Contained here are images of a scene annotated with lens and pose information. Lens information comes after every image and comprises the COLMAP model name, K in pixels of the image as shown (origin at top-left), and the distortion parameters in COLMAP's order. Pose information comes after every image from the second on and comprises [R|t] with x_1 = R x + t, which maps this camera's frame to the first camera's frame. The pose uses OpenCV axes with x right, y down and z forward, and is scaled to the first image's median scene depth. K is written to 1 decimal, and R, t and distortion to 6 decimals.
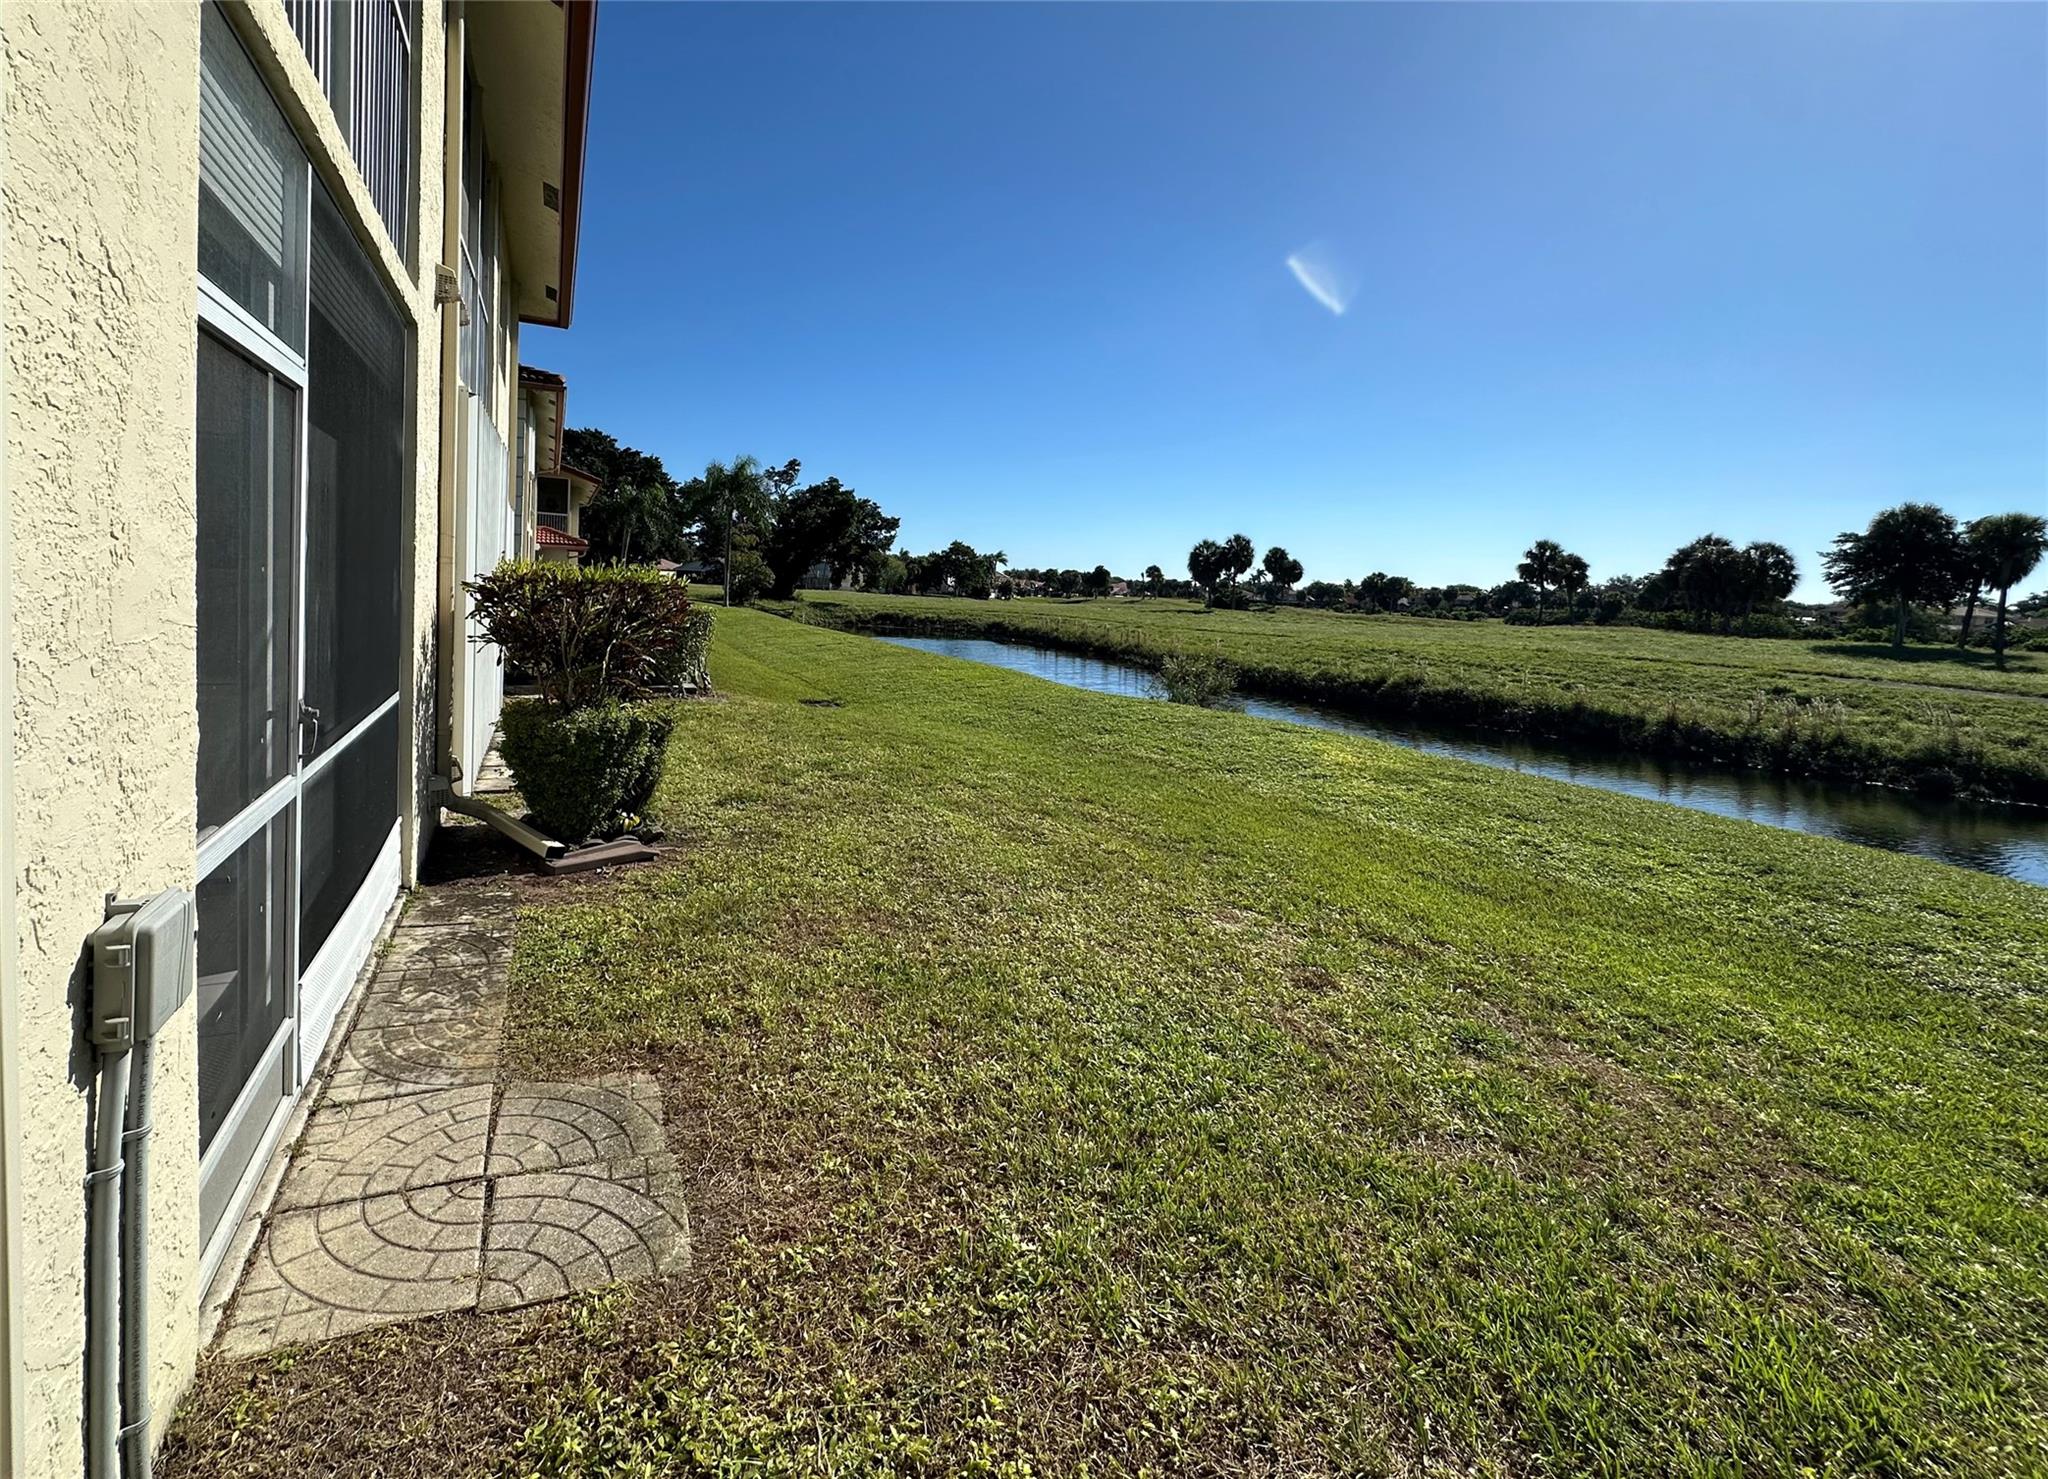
lens RADIAL K [[1580.6, 0, 1023.5], [0, 1580.6, 737.6], [0, 0, 1]] dist [-0.008366, 0.004218]
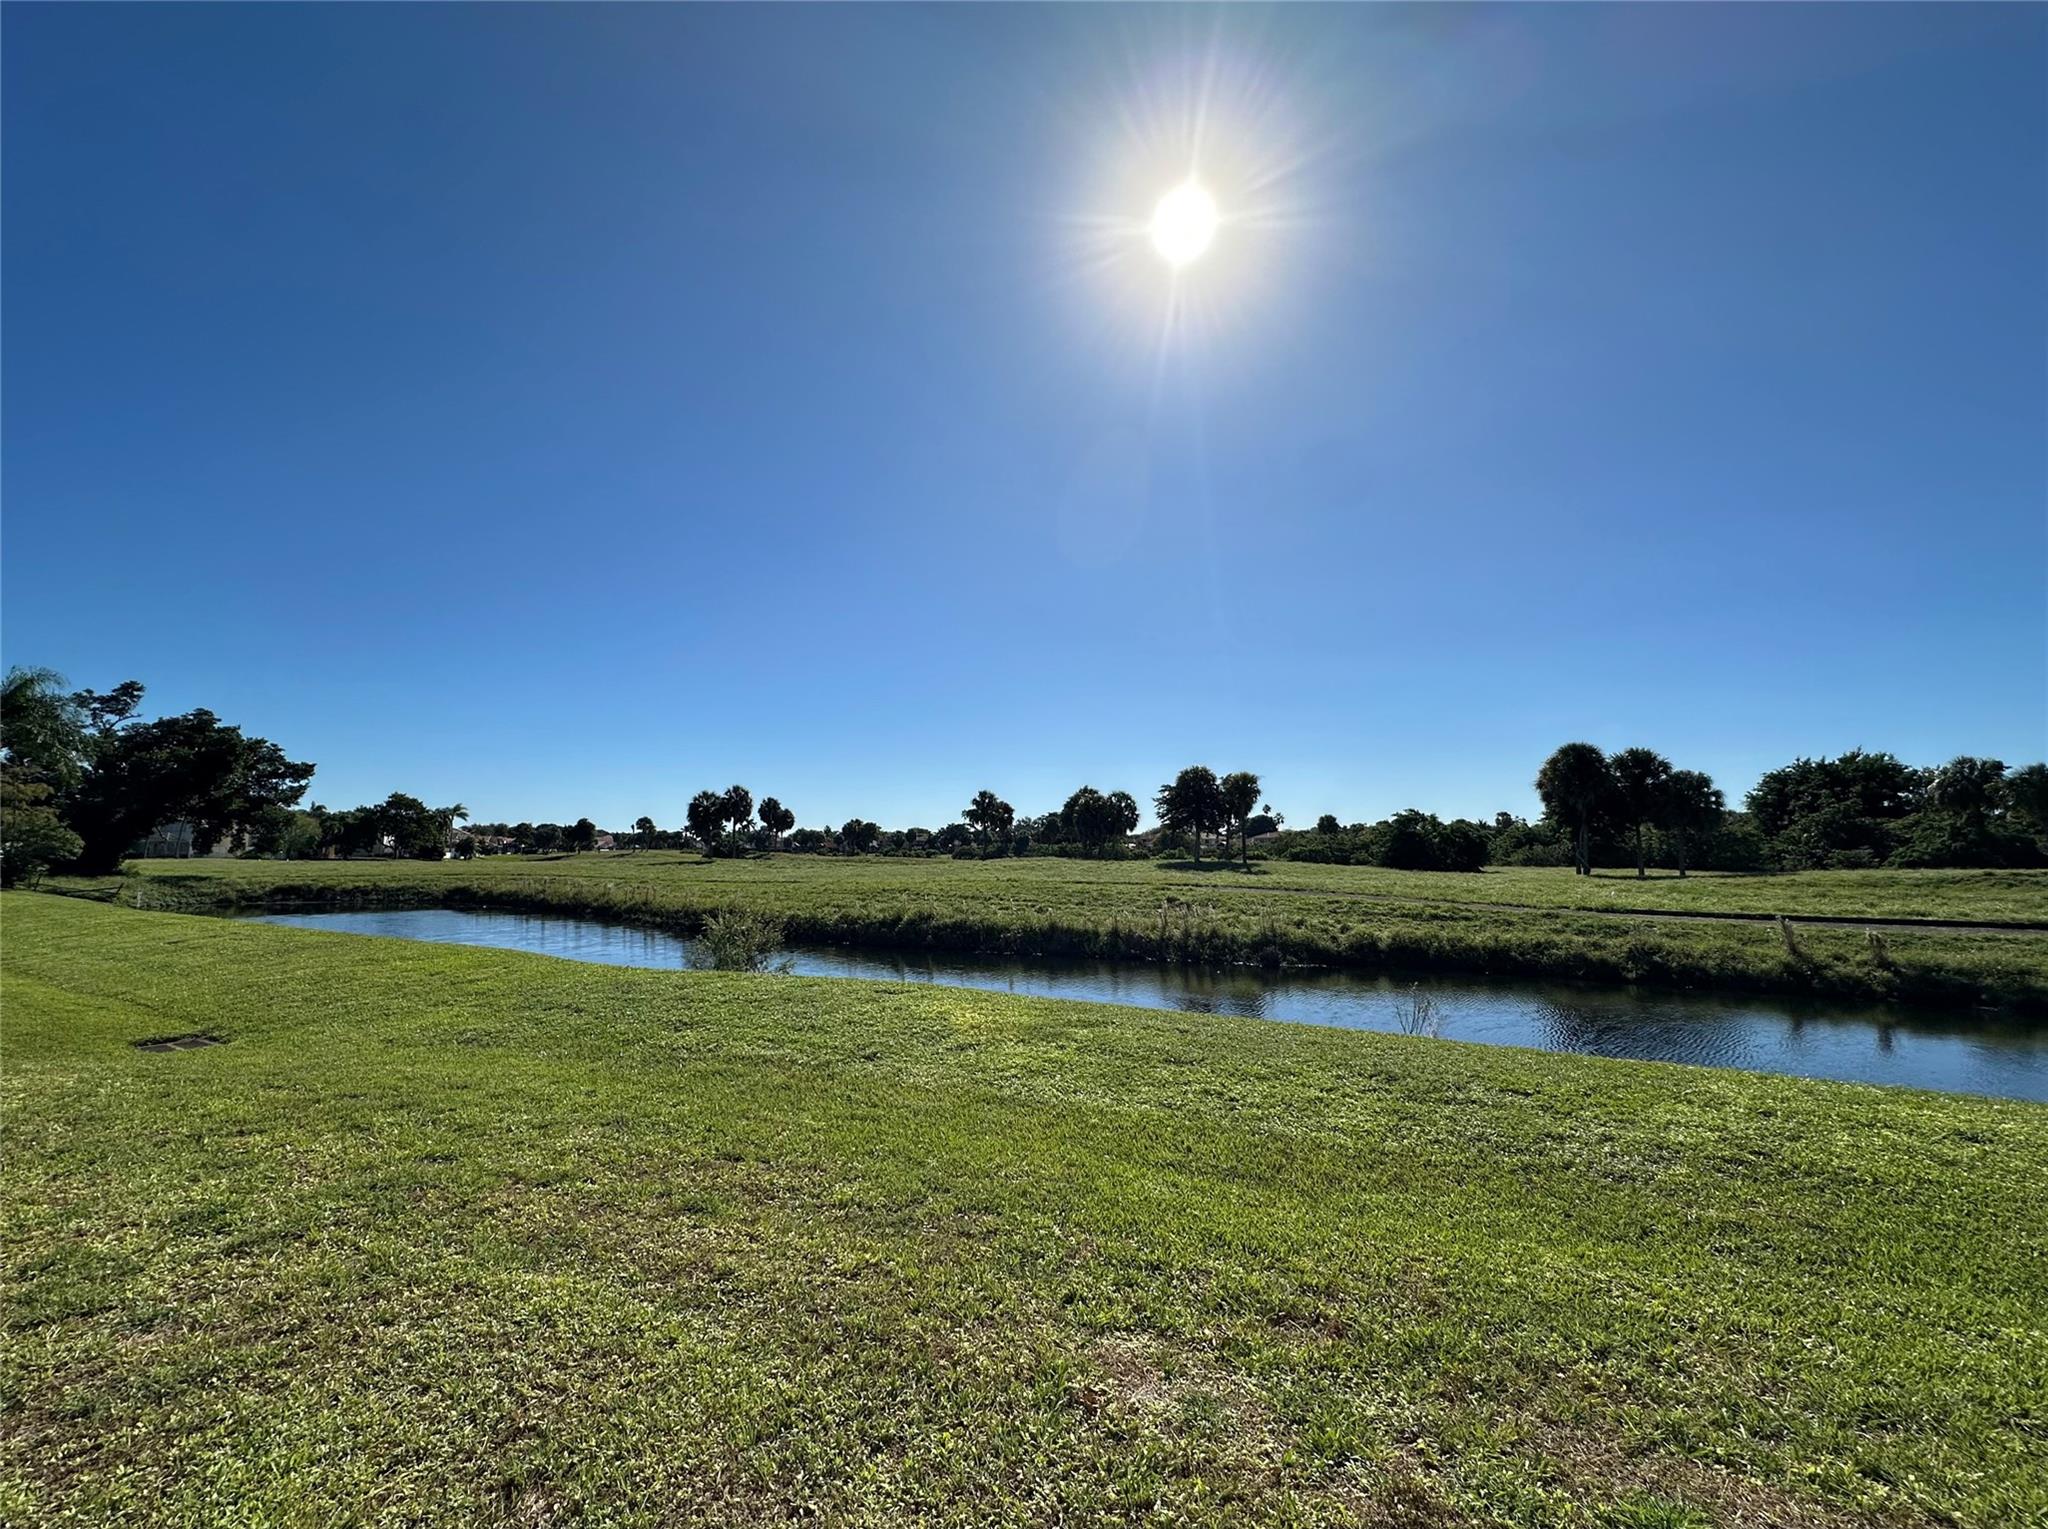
lens RADIAL K [[873.6, 0, 1031.5], [0, 873.6, 764.7], [0, 0, 1]] dist [-0.004613, -0.000316]
pose [[0.781296, 0.017734, 0.623909, -0.070331], [0.087609, 0.986584, -0.137753, -0.046546], [-0.617982, 0.162286, 0.769261, 0.440976]]
